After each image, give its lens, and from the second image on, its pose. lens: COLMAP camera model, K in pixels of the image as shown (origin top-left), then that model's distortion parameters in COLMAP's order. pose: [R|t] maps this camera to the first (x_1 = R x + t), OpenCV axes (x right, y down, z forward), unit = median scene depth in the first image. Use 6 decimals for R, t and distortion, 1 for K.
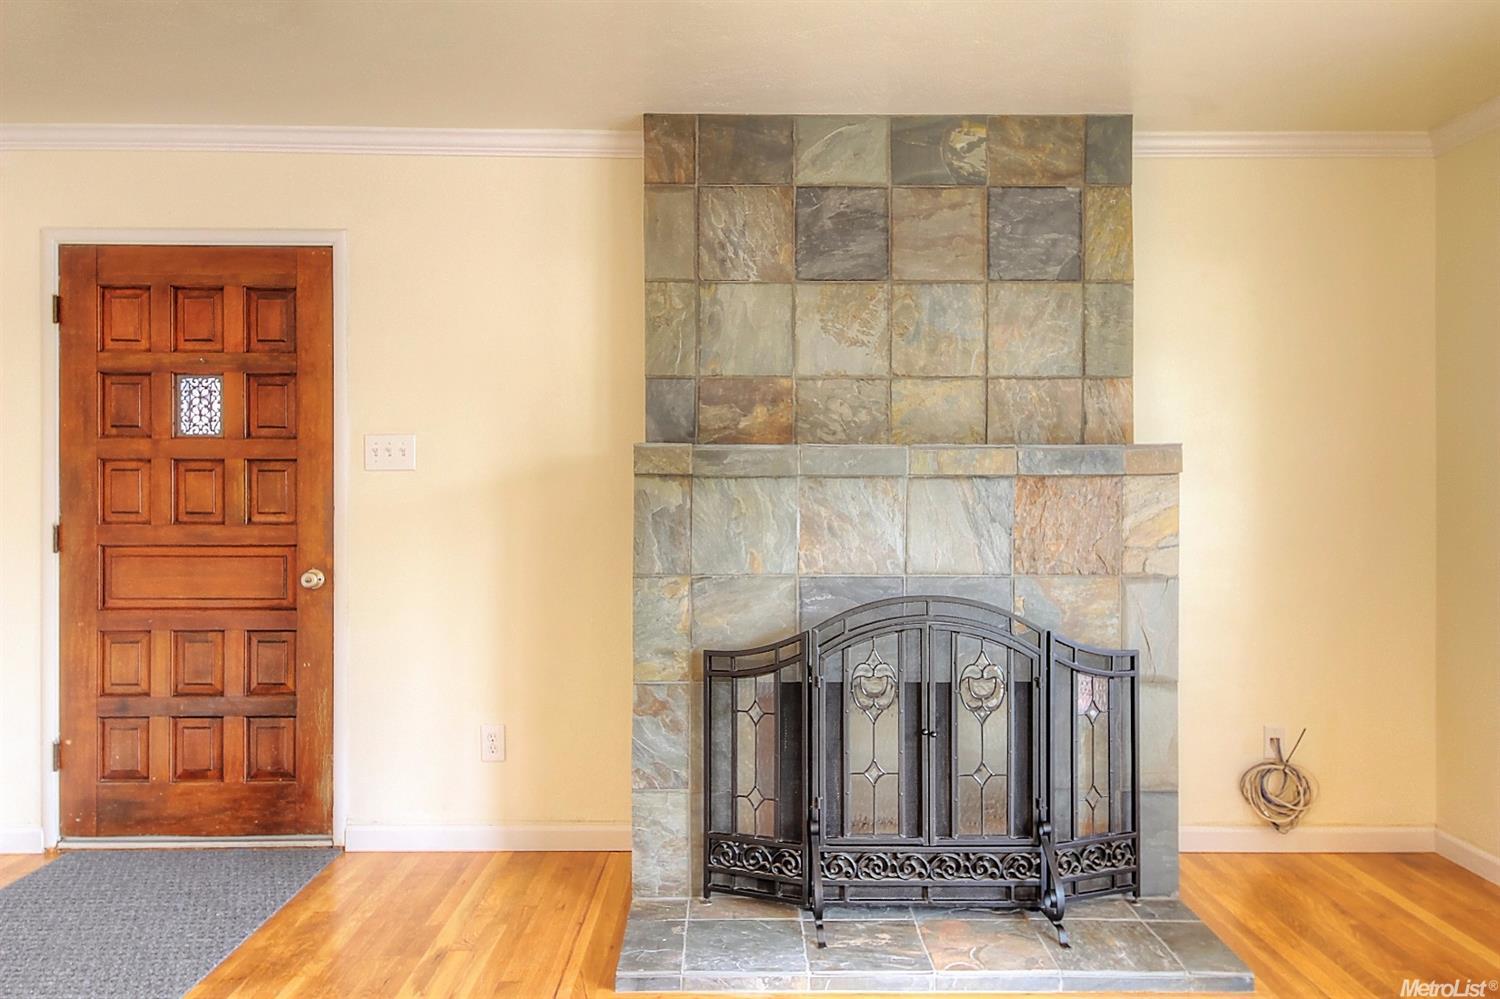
lens RADIAL K [[1087.2, 0, 750.0], [0, 1087.2, 499.5], [0, 0, 1]] dist [0.021267, -0.002696]
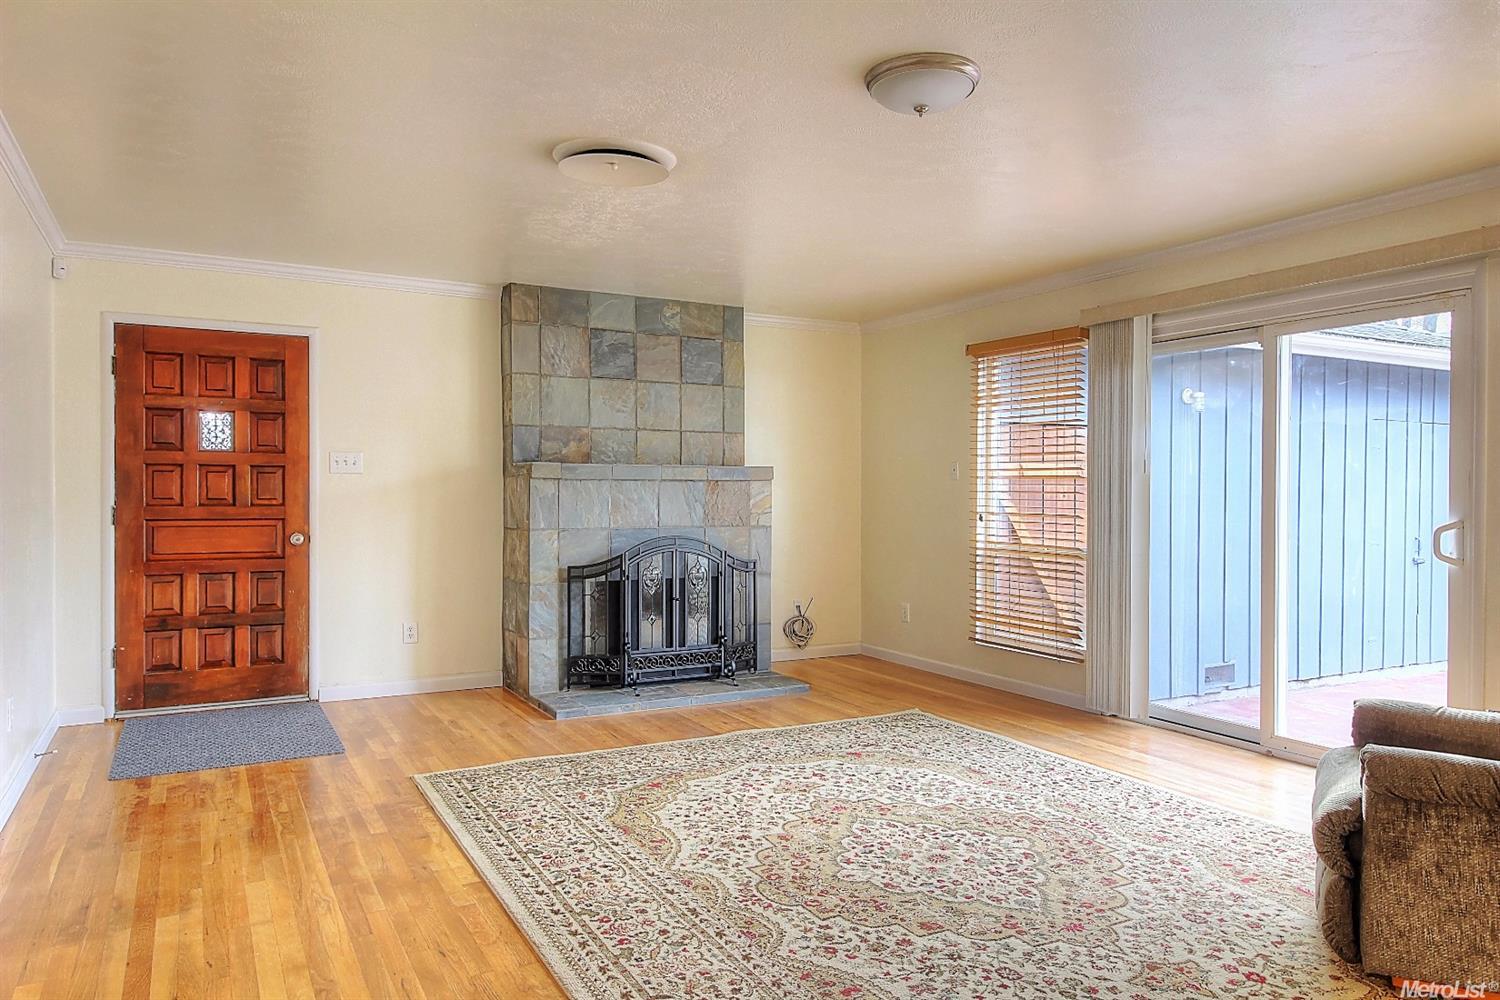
lens RADIAL K [[1007.6, 0, 750.0], [0, 1007.6, 500.0], [0, 0, 1]] dist [0.040504, -0.053697]
pose [[0.880291, -0.001883, 0.474431, -0.550271], [-0.000601, 0.999987, 0.005084, 0.006275], [-0.474434, -0.004760, 0.880278, -0.697940]]
